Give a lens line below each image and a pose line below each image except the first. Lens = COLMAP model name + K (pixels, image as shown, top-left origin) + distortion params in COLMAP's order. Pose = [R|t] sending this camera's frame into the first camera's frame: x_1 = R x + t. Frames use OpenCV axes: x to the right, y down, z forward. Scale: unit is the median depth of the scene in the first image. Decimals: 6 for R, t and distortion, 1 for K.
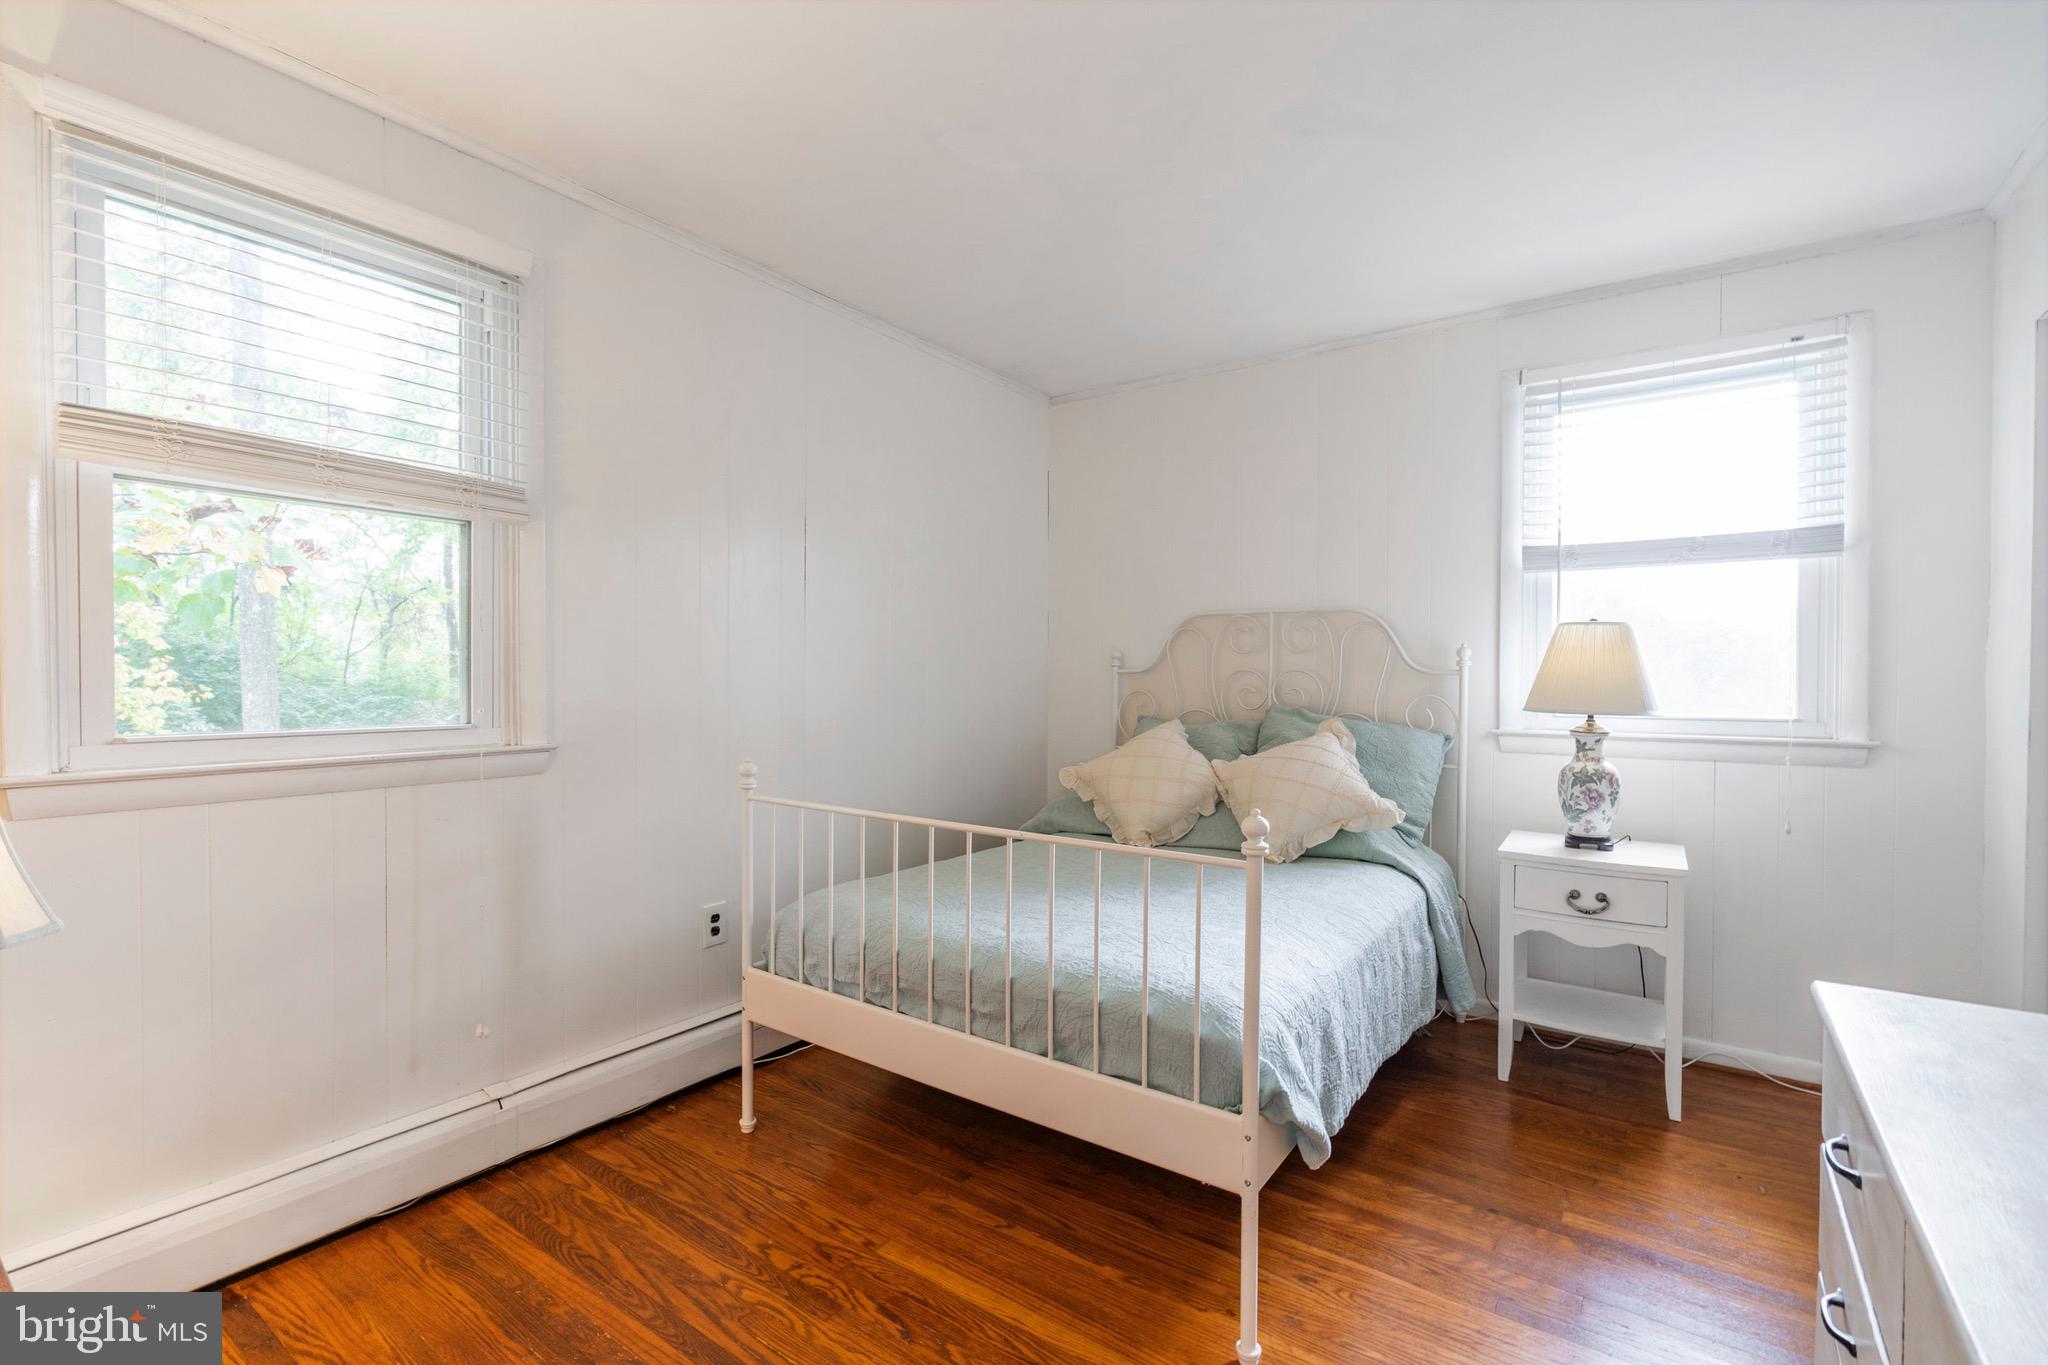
lens RADIAL K [[924.2, 0, 1017.3], [0, 924.2, 688.0], [0, 0, 1]] dist [-0.008961, 0.005217]
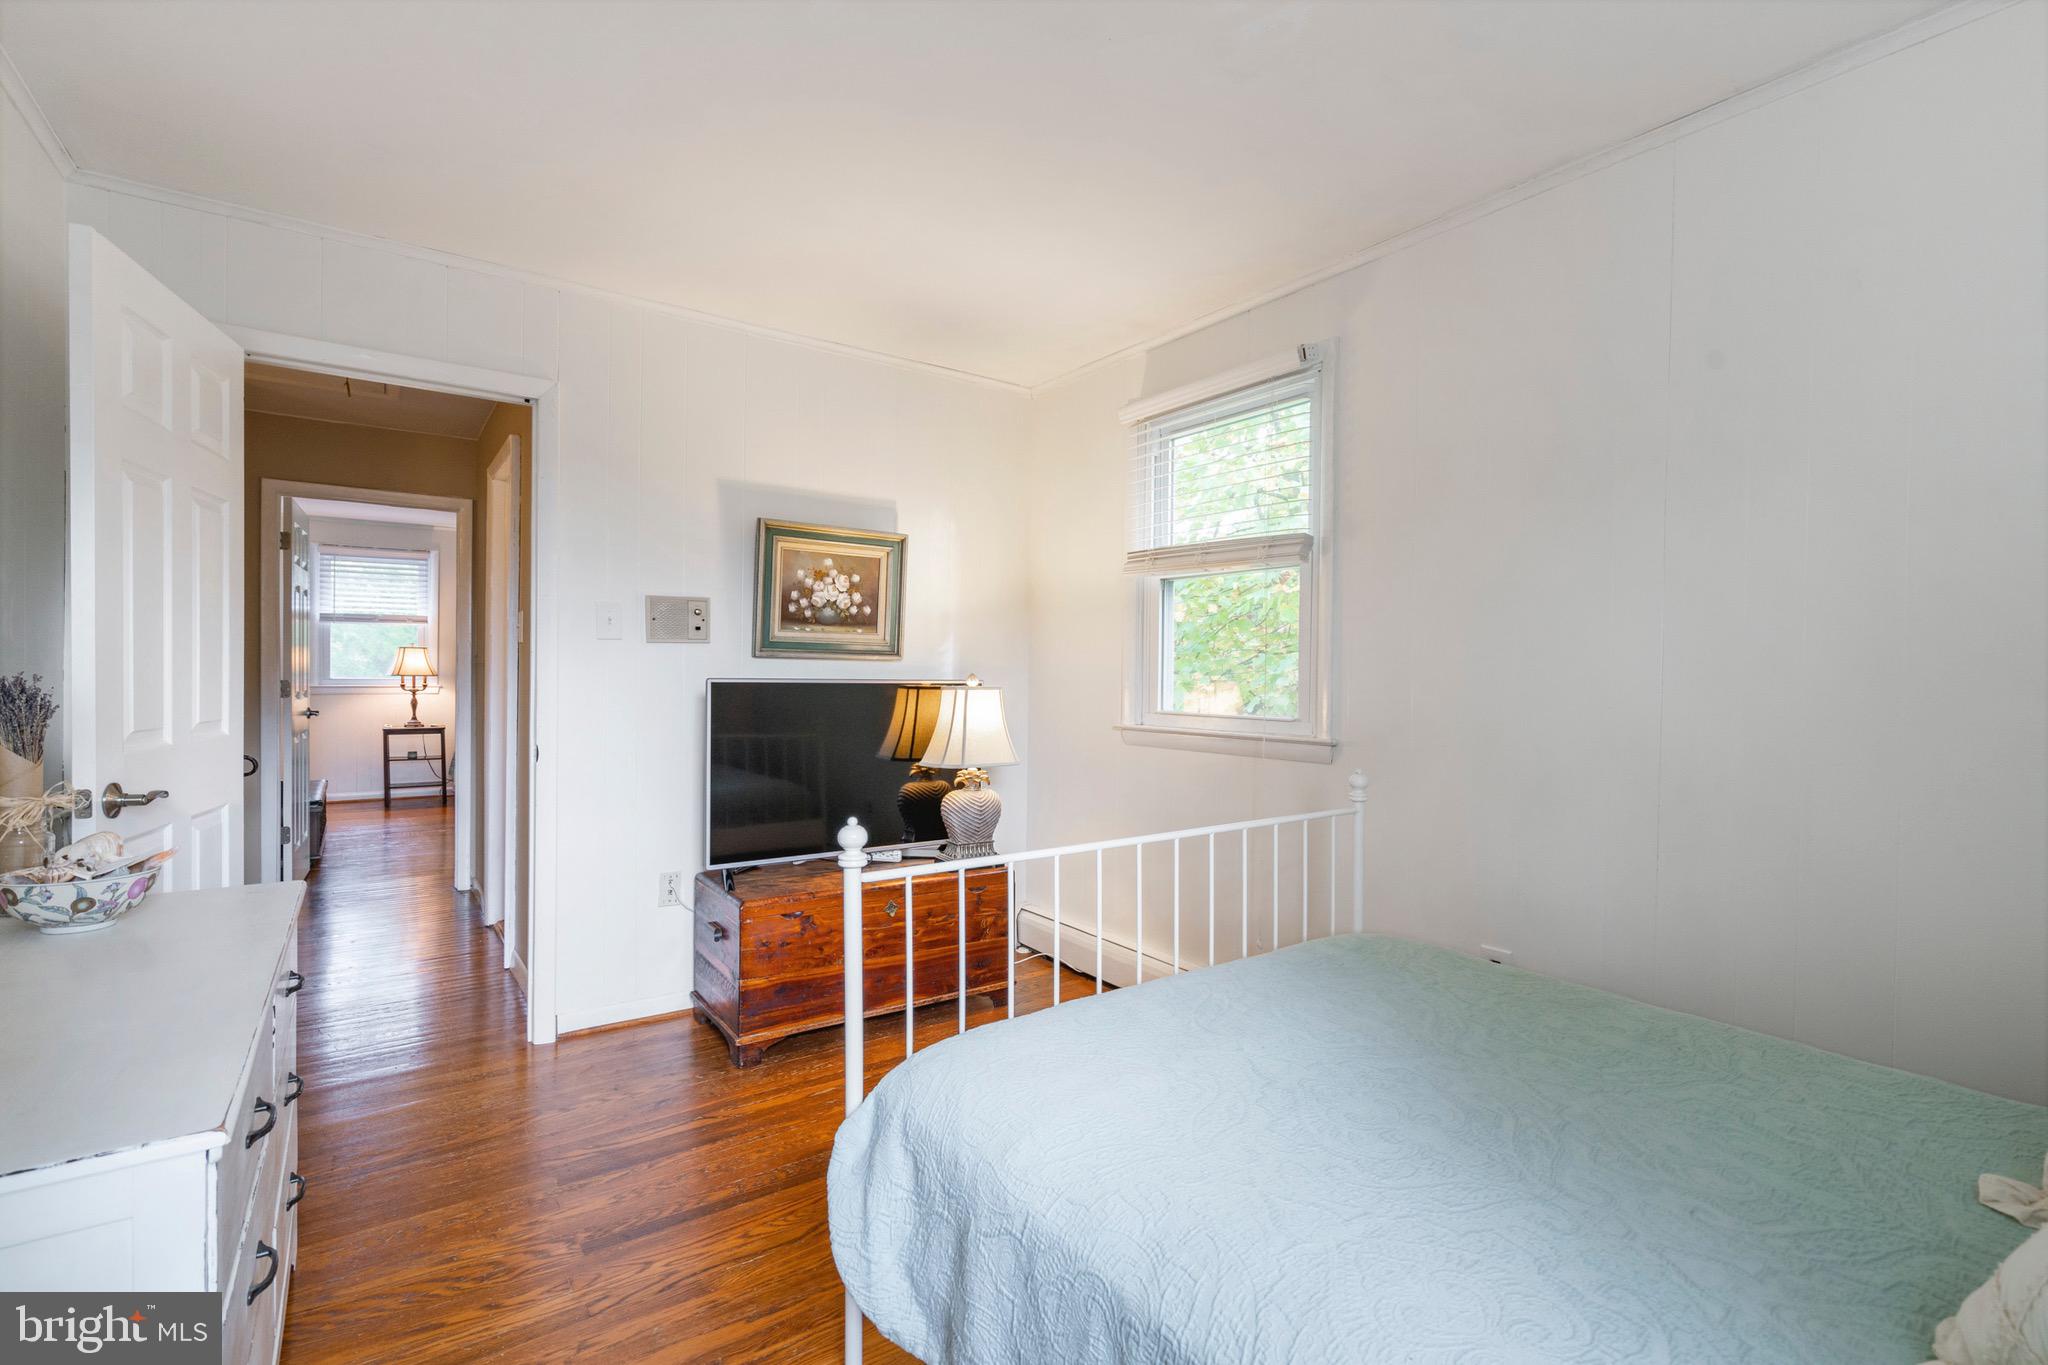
lens RADIAL K [[924.2, 0, 1017.3], [0, 924.2, 688.0], [0, 0, 1]] dist [-0.008961, 0.005217]
pose [[-0.302031, 0.011254, -0.953232, 0.823184], [-0.023630, 0.999535, 0.019288, -0.021678], [0.953005, 0.028350, -0.301624, 1.045918]]
